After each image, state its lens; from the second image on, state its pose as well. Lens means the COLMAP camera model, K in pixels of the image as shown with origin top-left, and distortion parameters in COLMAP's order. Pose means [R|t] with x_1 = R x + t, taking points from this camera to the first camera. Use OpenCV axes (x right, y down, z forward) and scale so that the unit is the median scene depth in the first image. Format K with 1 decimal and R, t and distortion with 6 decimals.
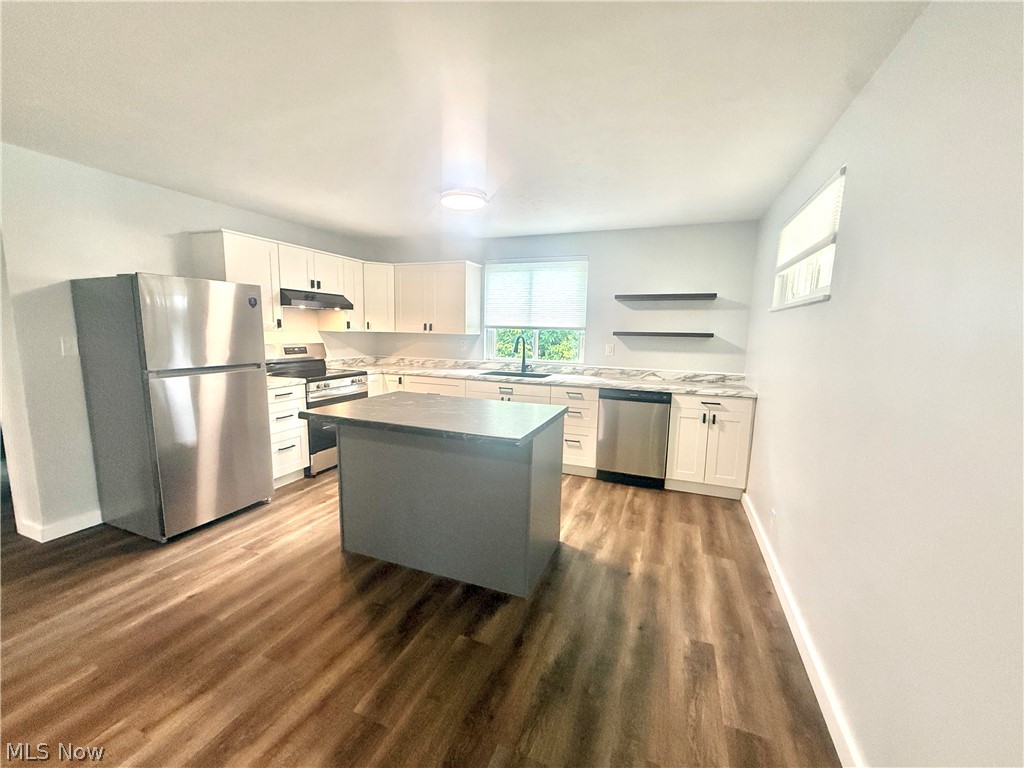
lens RADIAL K [[407.6, 0, 512.4], [0, 407.6, 381.8], [0, 0, 1]] dist [0.000291, 0.000019]
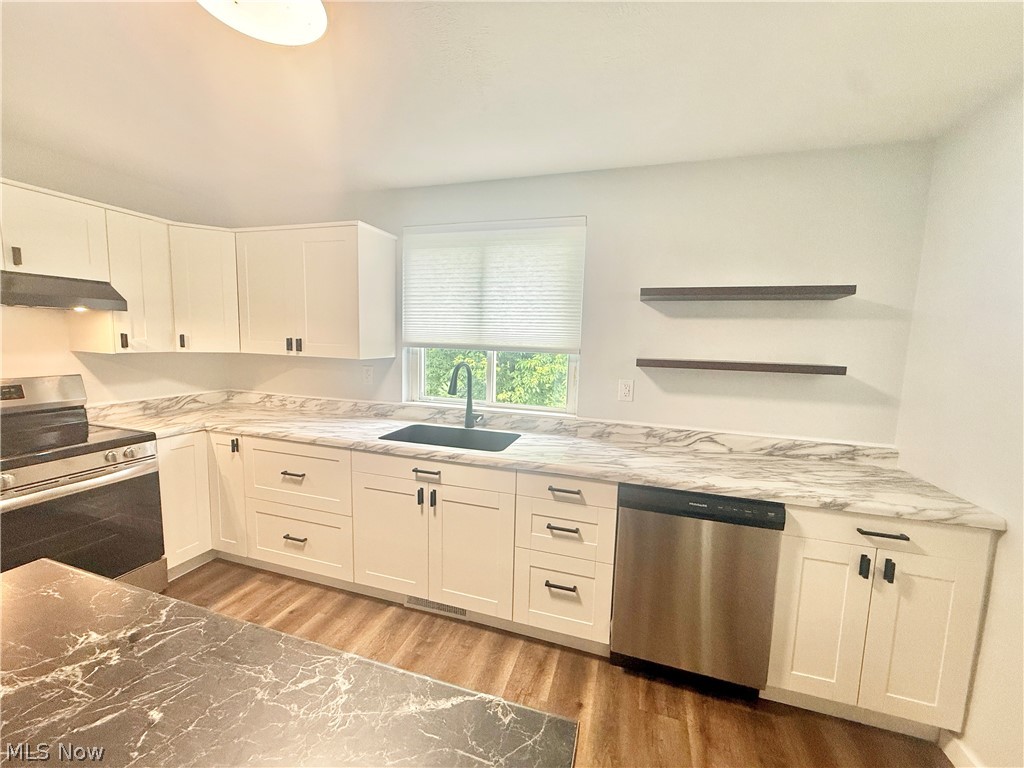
lens RADIAL K [[407.6, 0, 512.1], [0, 407.6, 383.9], [0, 0, 1]] dist [0.000291, 0.000019]
pose [[0.997551, 0.000261, 0.069938, 0.051617], [0.000623, 0.999920, -0.012605, -0.082557], [-0.069936, 0.012618, 0.997472, 0.480884]]
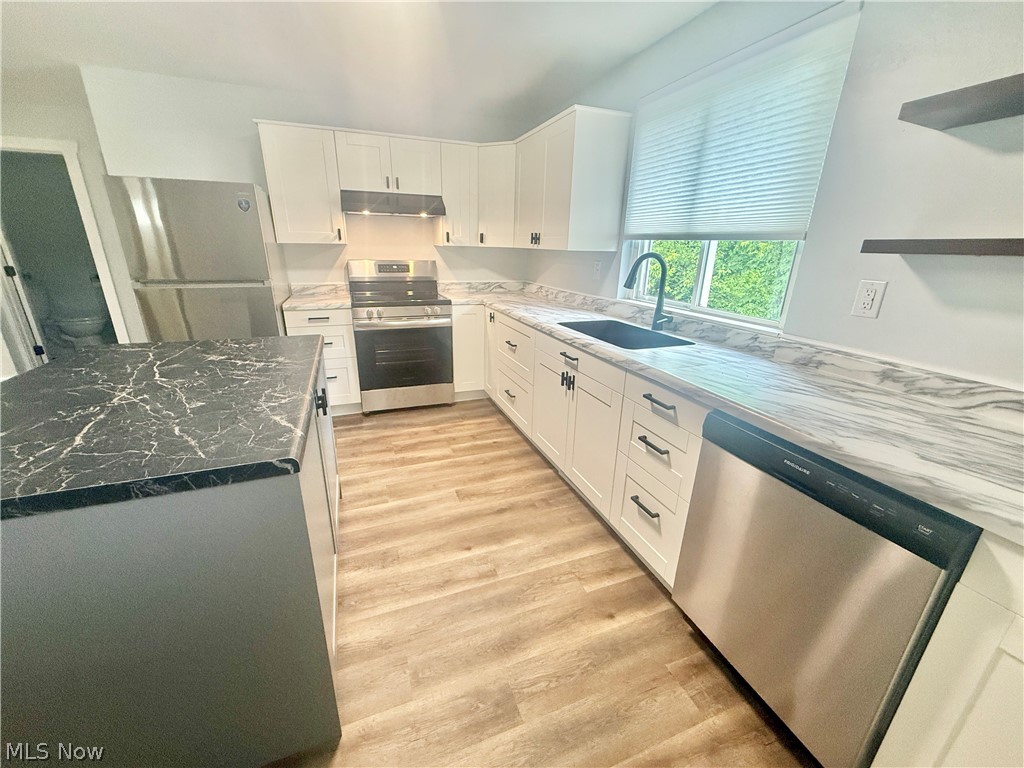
lens RADIAL K [[407.6, 0, 509.1], [0, 407.6, 383.9], [0, 0, 1]] dist [0.000291, 0.000019]
pose [[0.675271, 0.232488, -0.699970, 0.297769], [-0.100829, 0.969211, 0.224642, -0.057974], [0.730645, -0.081117, 0.677922, 0.569566]]
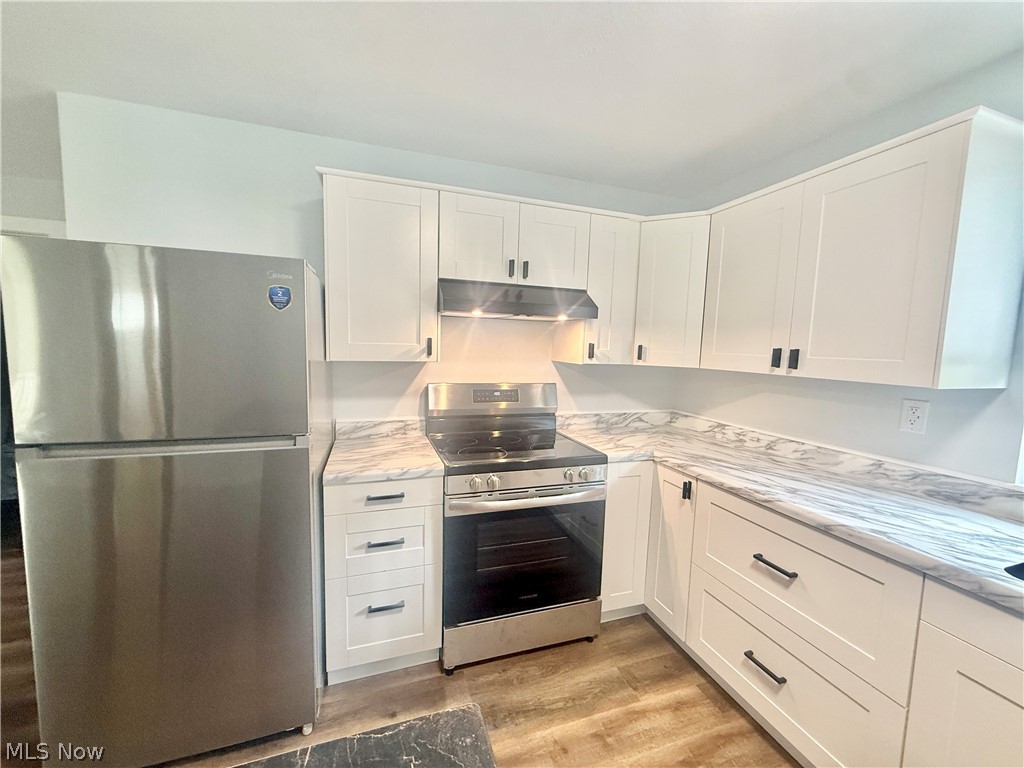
lens RADIAL K [[407.6, 0, 508.1], [0, 407.6, 384.9], [0, 0, 1]] dist [0.000291, 0.000019]
pose [[0.644861, 0.072156, -0.760886, -0.099814], [-0.113180, 0.993573, -0.001699, -0.091990], [0.755874, 0.087212, 0.648883, 0.649606]]
